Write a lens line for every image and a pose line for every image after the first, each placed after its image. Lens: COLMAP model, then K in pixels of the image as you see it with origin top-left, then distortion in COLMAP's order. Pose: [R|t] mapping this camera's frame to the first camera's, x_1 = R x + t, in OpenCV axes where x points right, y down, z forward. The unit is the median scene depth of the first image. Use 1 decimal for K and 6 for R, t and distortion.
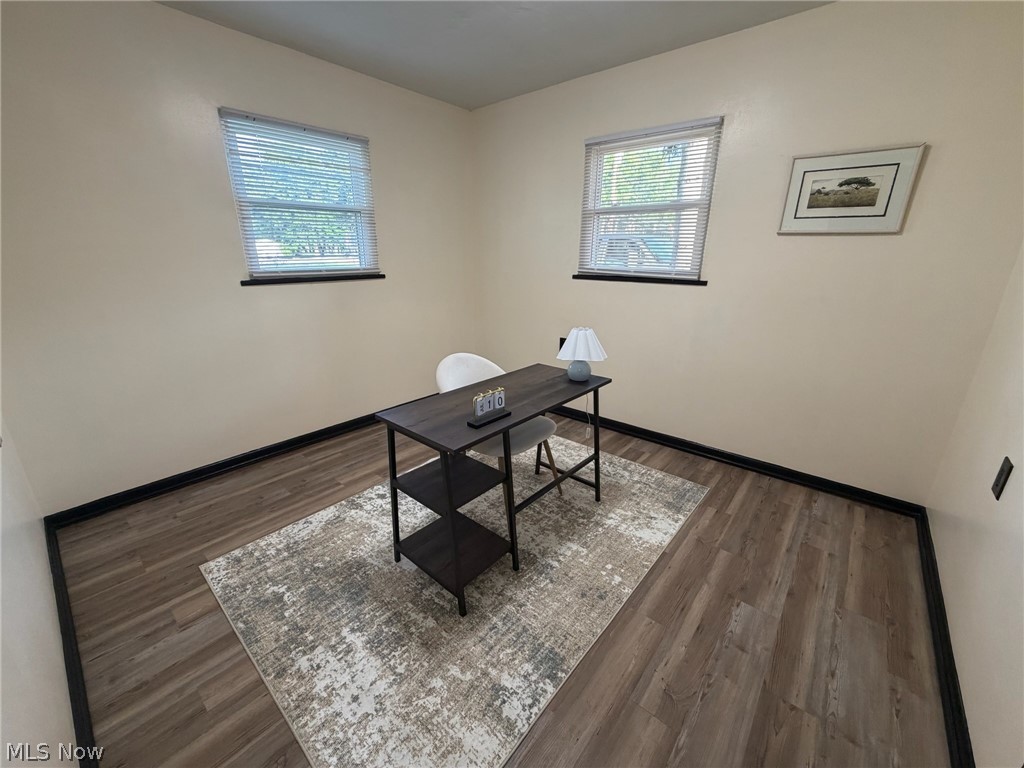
lens RADIAL K [[409.5, 0, 510.3], [0, 409.5, 384.8], [0, 0, 1]] dist [-0.000234, -0.000021]
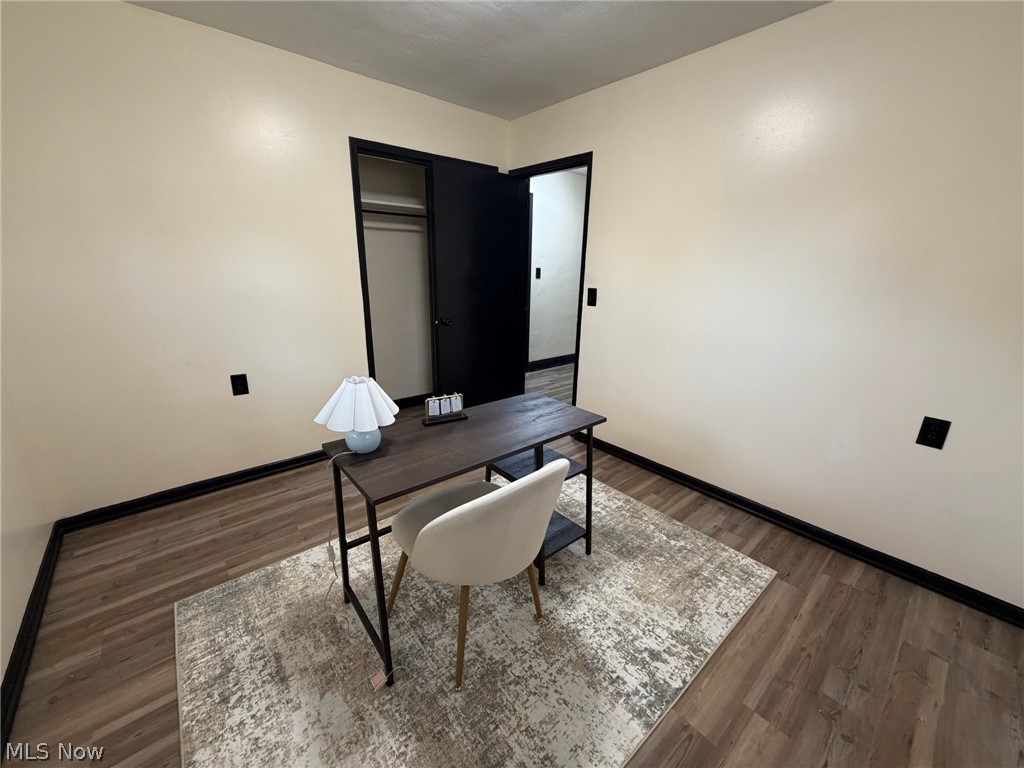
lens RADIAL K [[409.5, 0, 510.3], [0, 409.5, 384.8], [0, 0, 1]] dist [-0.000234, -0.000021]
pose [[-0.988333, -0.060696, 0.139691, -0.173959], [0.028787, 0.826191, 0.562654, -0.498476], [-0.149562, 0.560111, -0.814805, 1.486470]]
